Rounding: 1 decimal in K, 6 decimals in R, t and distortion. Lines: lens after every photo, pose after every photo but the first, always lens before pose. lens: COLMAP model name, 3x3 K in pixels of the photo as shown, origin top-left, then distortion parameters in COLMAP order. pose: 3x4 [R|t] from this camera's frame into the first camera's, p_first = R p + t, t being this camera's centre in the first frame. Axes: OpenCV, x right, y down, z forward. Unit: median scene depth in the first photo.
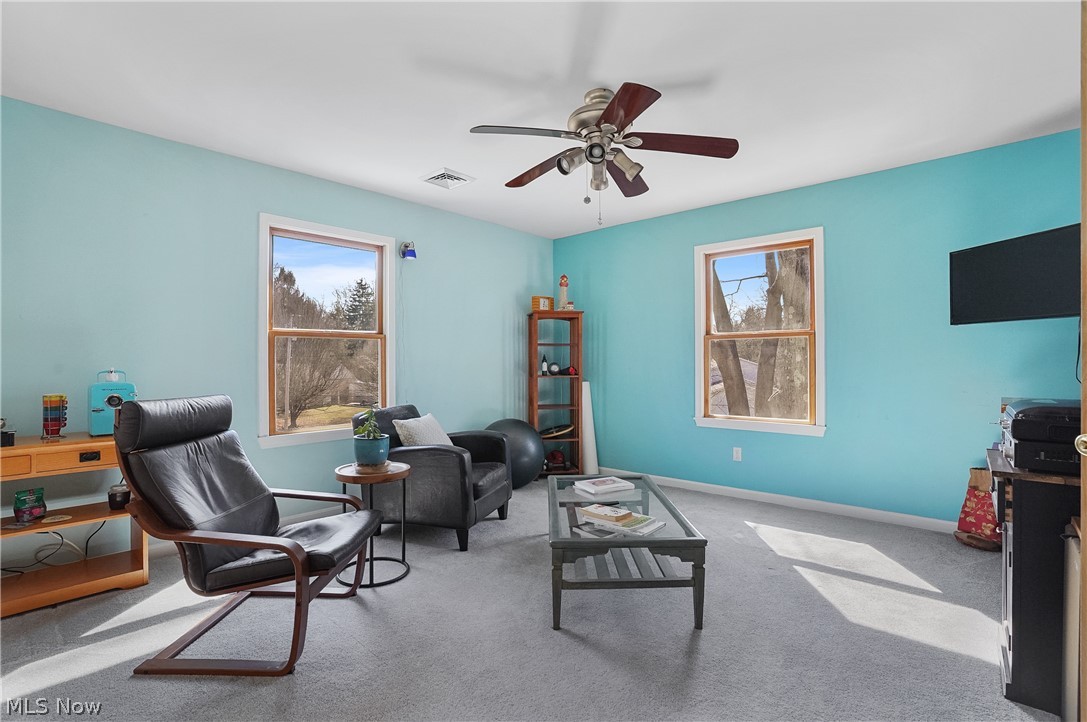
lens RADIAL K [[511.3, 0, 542.1], [0, 511.3, 365.0], [0, 0, 1]] dist [-0.066784, 0.026933]
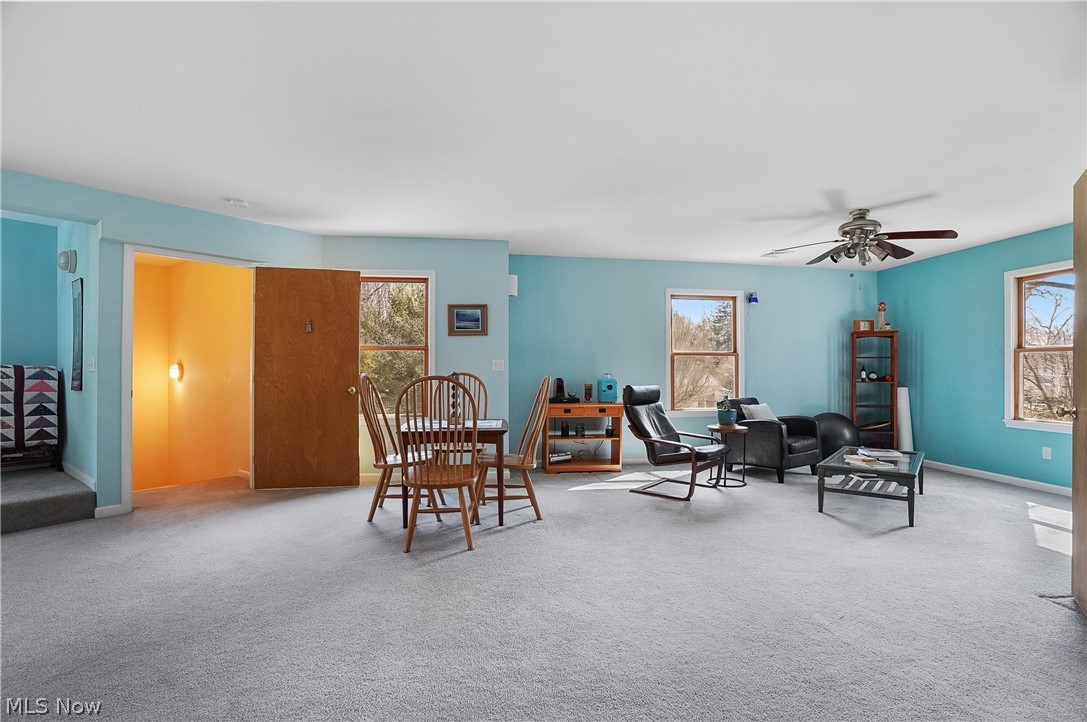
lens RADIAL K [[511.3, 0, 542.1], [0, 511.3, 365.0], [0, 0, 1]] dist [-0.066784, 0.026933]
pose [[0.770285, -0.001184, -0.637699, 0.261789], [-0.009801, 0.999858, -0.013694, 0.005946], [0.637625, 0.016798, 0.770164, -0.693897]]
